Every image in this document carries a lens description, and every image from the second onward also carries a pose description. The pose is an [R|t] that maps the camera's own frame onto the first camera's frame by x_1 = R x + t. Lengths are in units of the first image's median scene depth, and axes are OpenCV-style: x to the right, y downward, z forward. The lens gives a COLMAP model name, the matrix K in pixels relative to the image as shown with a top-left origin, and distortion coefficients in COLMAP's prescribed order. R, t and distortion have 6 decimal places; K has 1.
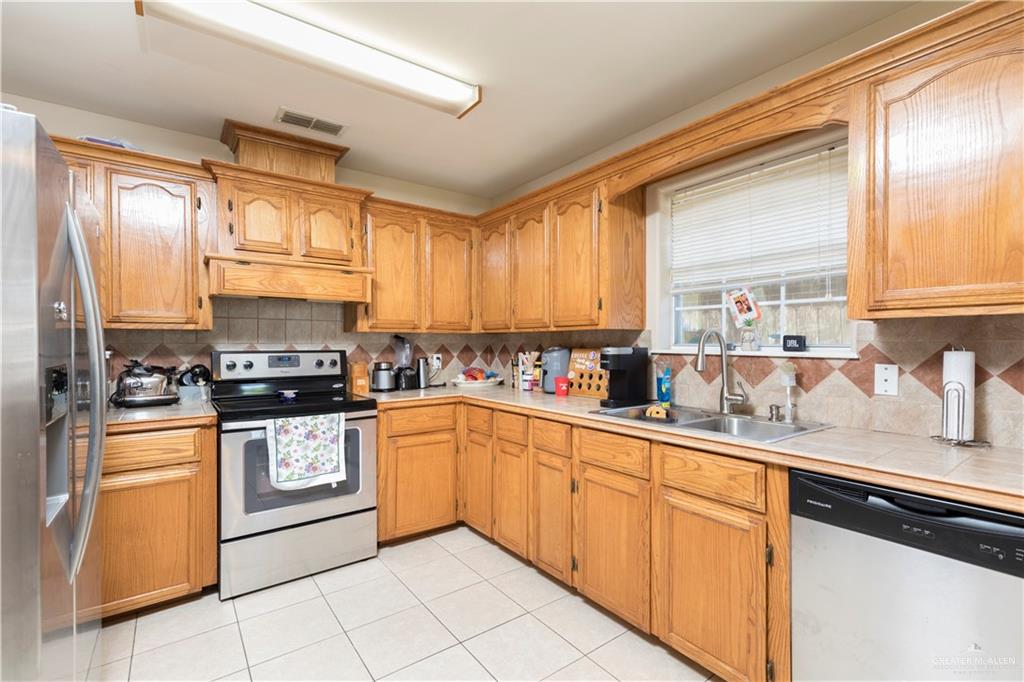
lens RADIAL K [[459.1, 0, 512.0], [0, 459.1, 341.0], [0, 0, 1]] dist [0.002213, 0.000340]
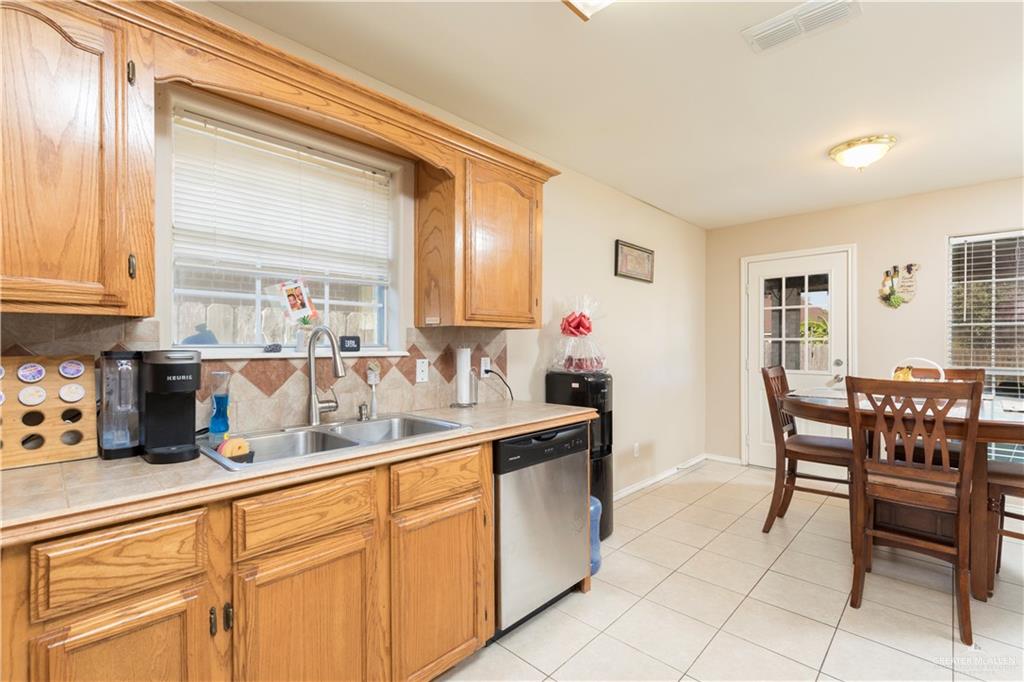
lens RADIAL K [[459.1, 0, 512.0], [0, 459.1, 341.0], [0, 0, 1]] dist [0.002213, 0.000340]
pose [[-0.177656, 0.005525, 0.984077, -0.504947], [-0.002591, 0.999978, -0.006082, 0.004912], [-0.984089, -0.003630, -0.177638, 0.897679]]
